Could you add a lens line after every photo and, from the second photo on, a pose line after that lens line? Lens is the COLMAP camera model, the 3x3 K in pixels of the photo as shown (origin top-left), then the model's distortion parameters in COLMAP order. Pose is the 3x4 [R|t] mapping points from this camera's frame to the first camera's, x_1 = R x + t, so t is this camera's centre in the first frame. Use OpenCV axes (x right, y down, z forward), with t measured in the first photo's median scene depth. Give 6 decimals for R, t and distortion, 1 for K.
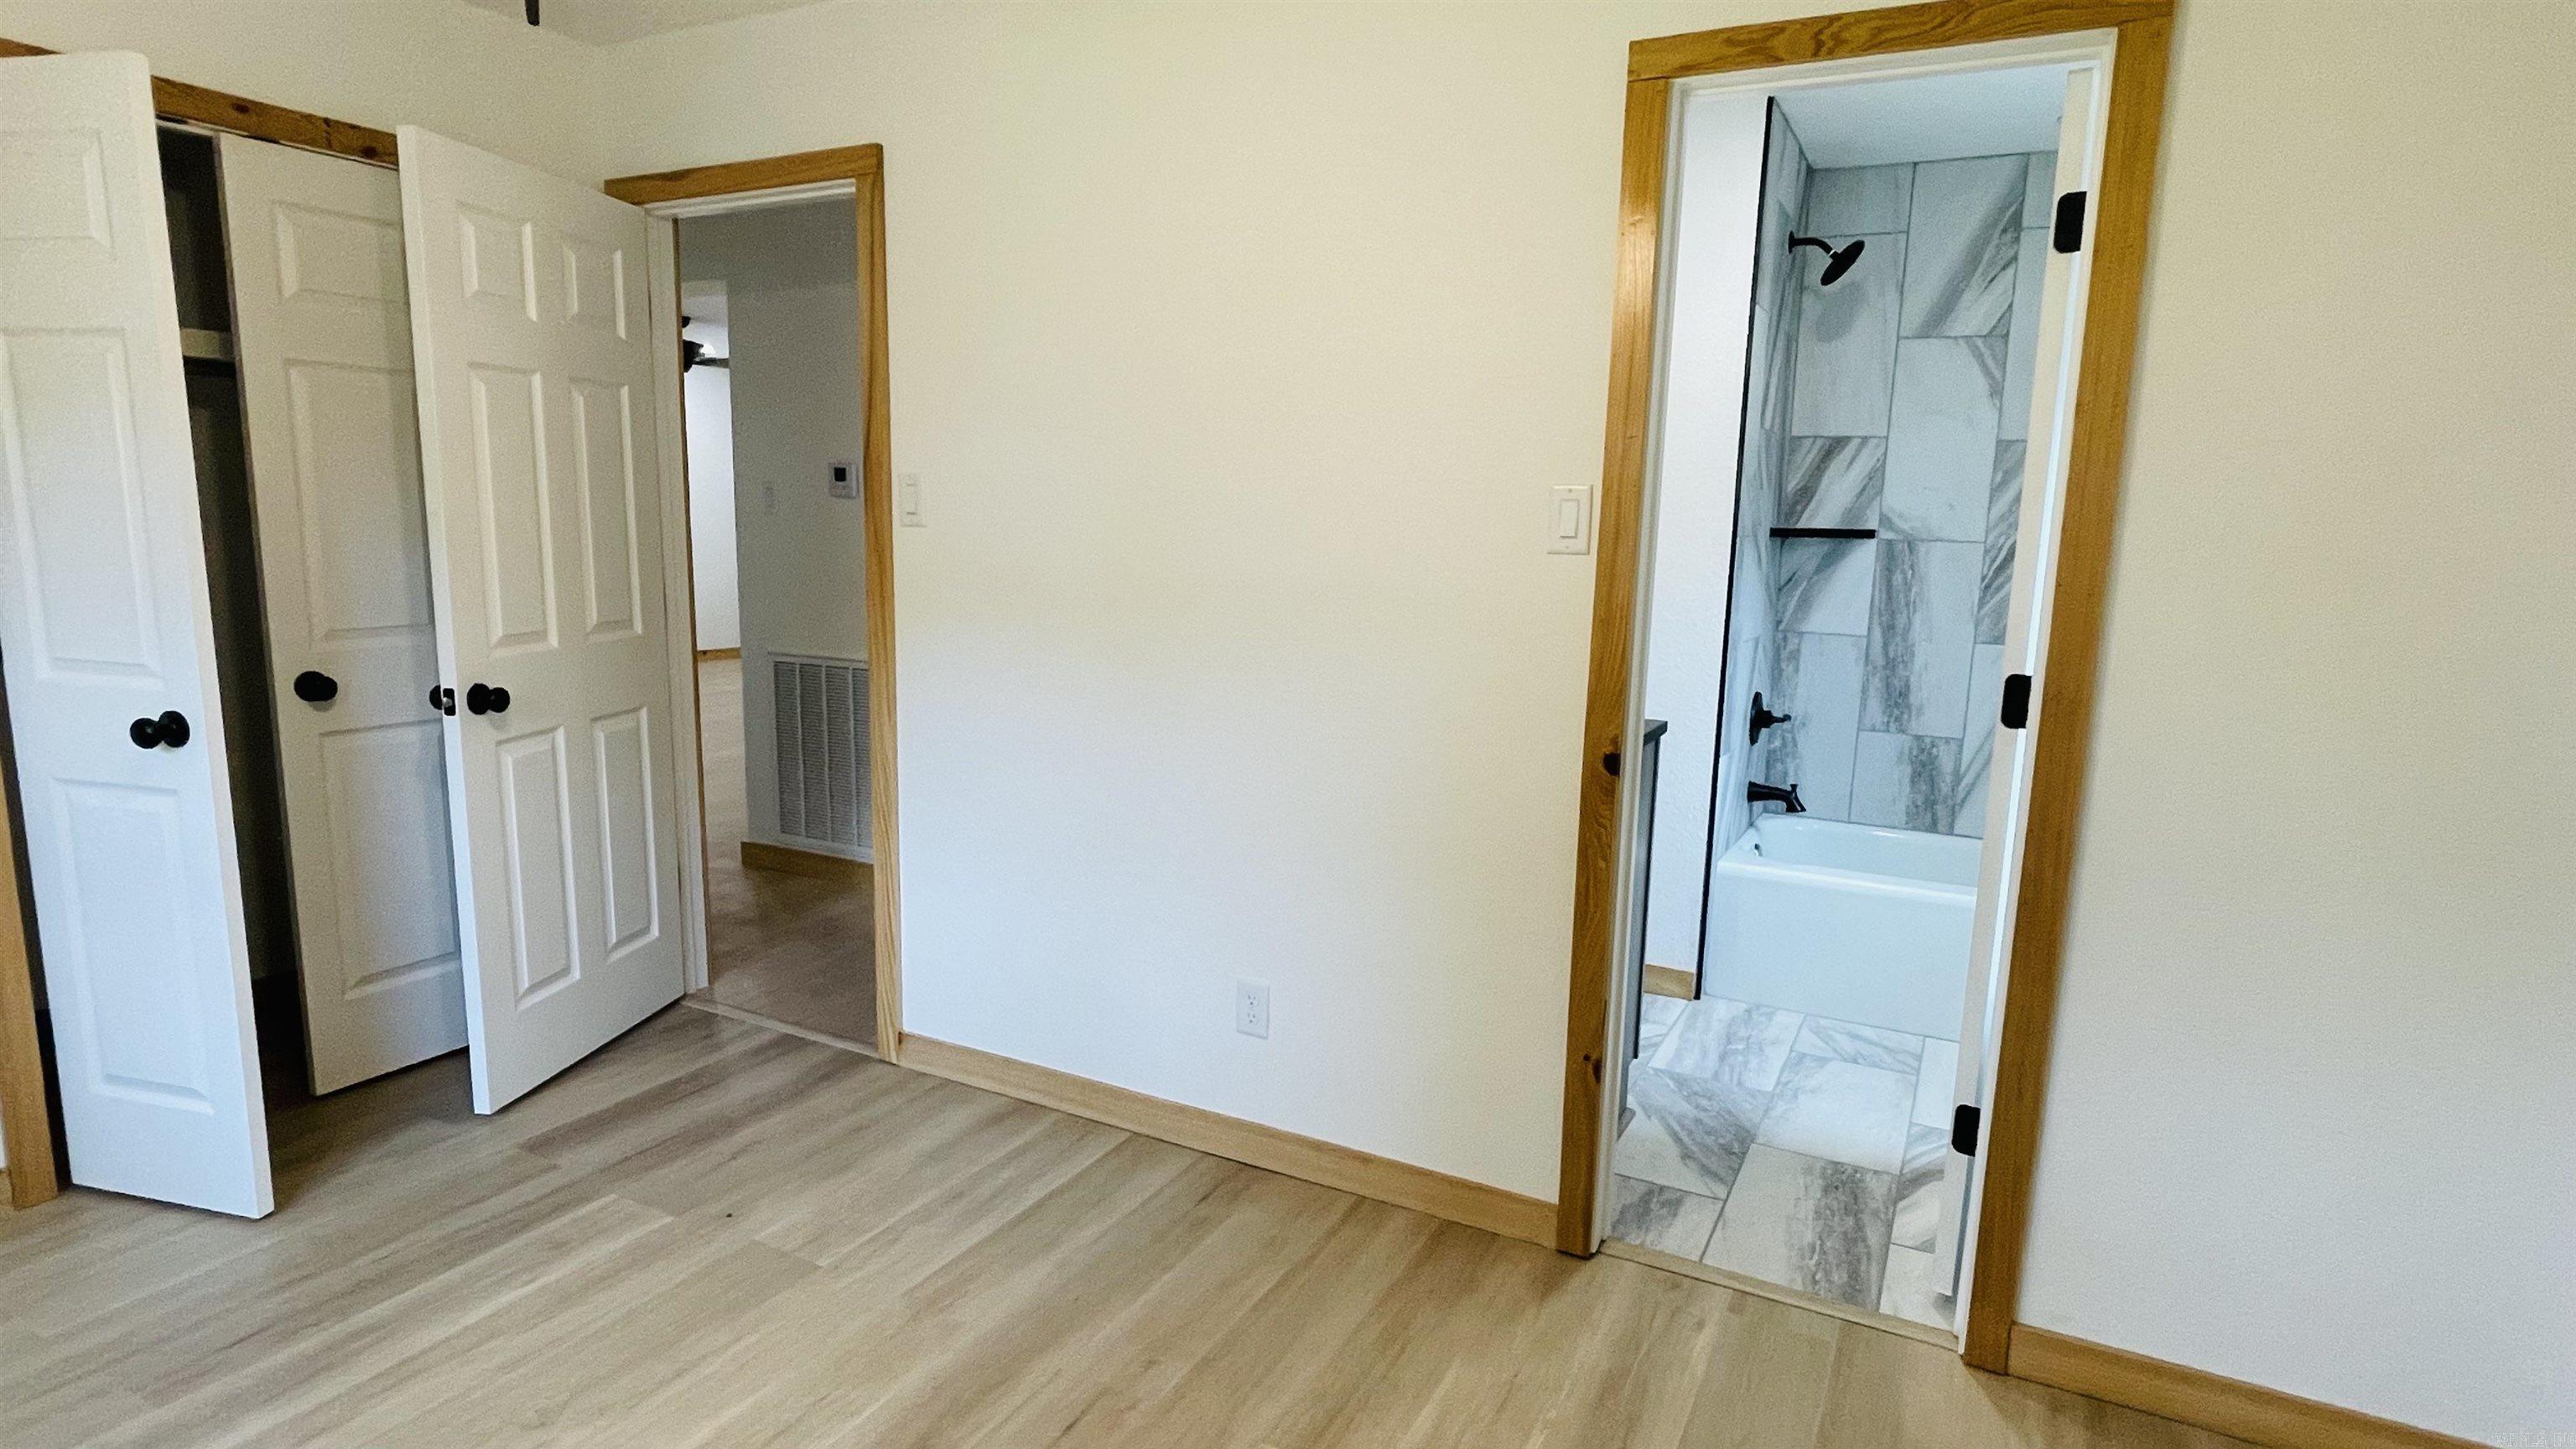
lens RADIAL K [[1393.8, 0, 1286.2], [0, 1393.8, 743.9], [0, 0, 1]] dist [0.002960, -0.000580]
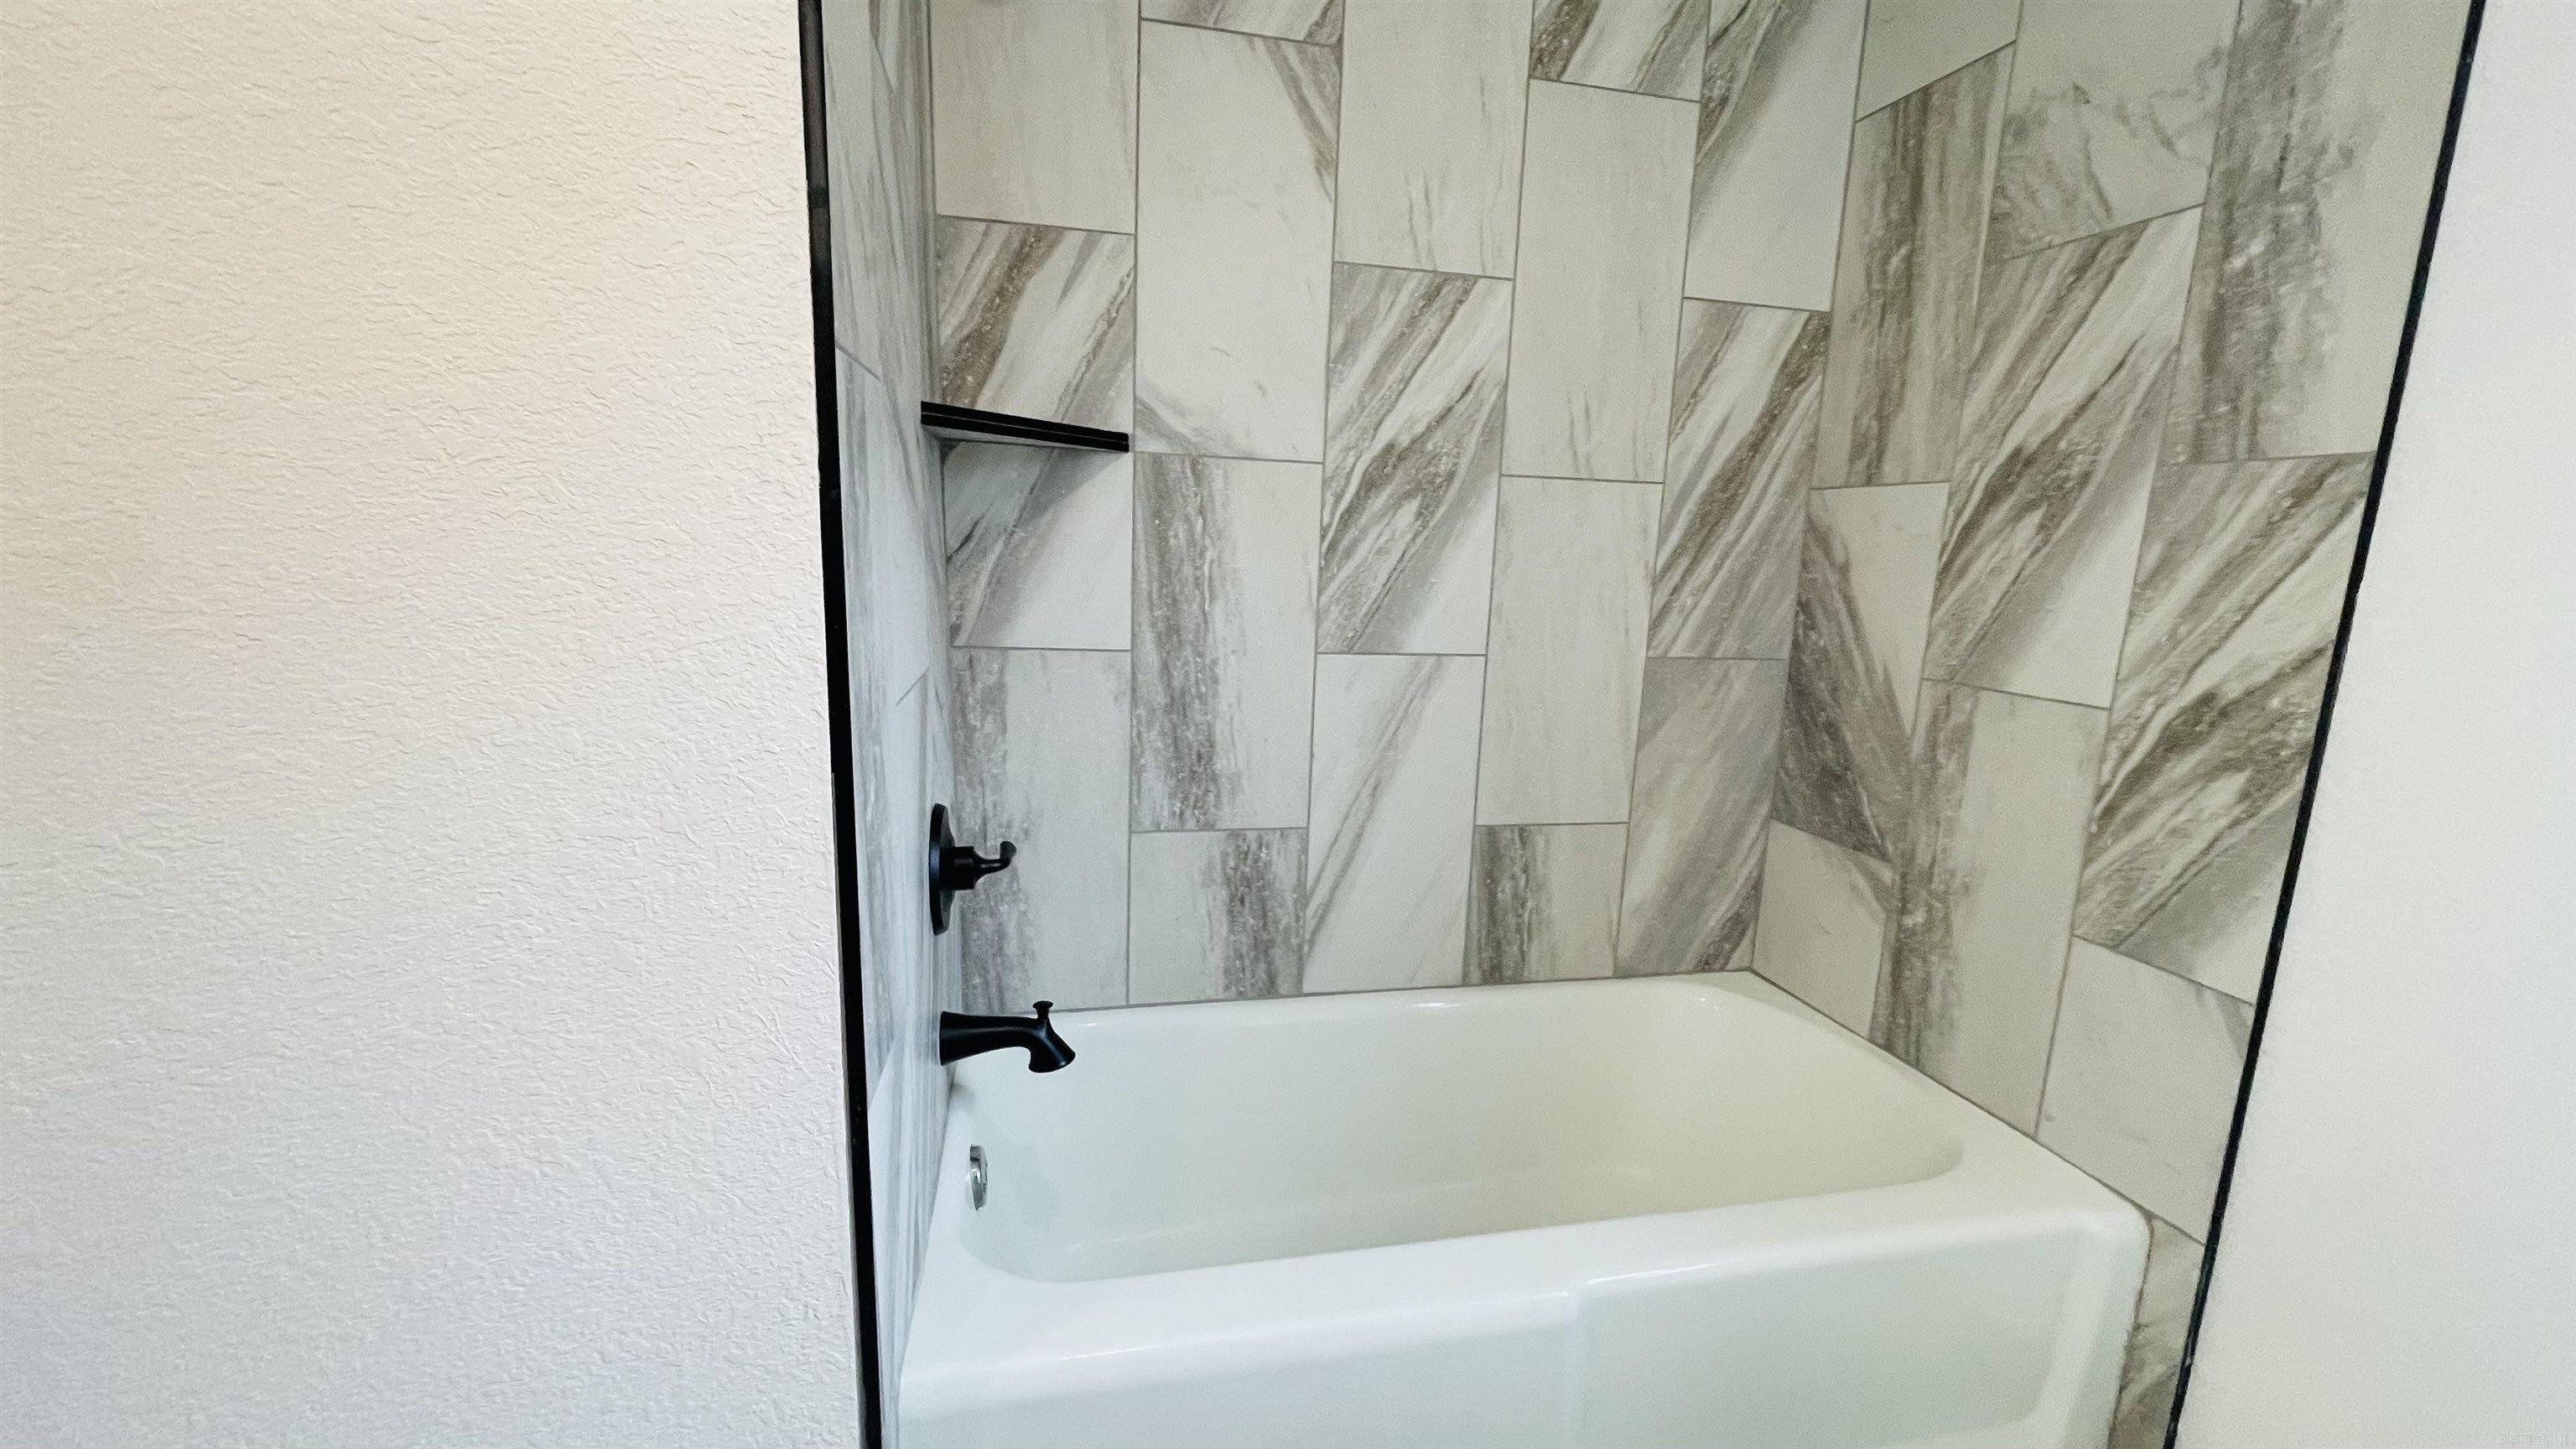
lens RADIAL K [[1058.5, 0, 1294.1], [0, 1058.5, 752.5], [0, 0, 1]] dist [-0.013563, -0.000055]
pose [[0.765212, -0.119584, 0.632575, 0.218782], [0.093037, 0.992823, 0.075141, -0.064581], [-0.637020, 0.001354, 0.770846, 0.677158]]
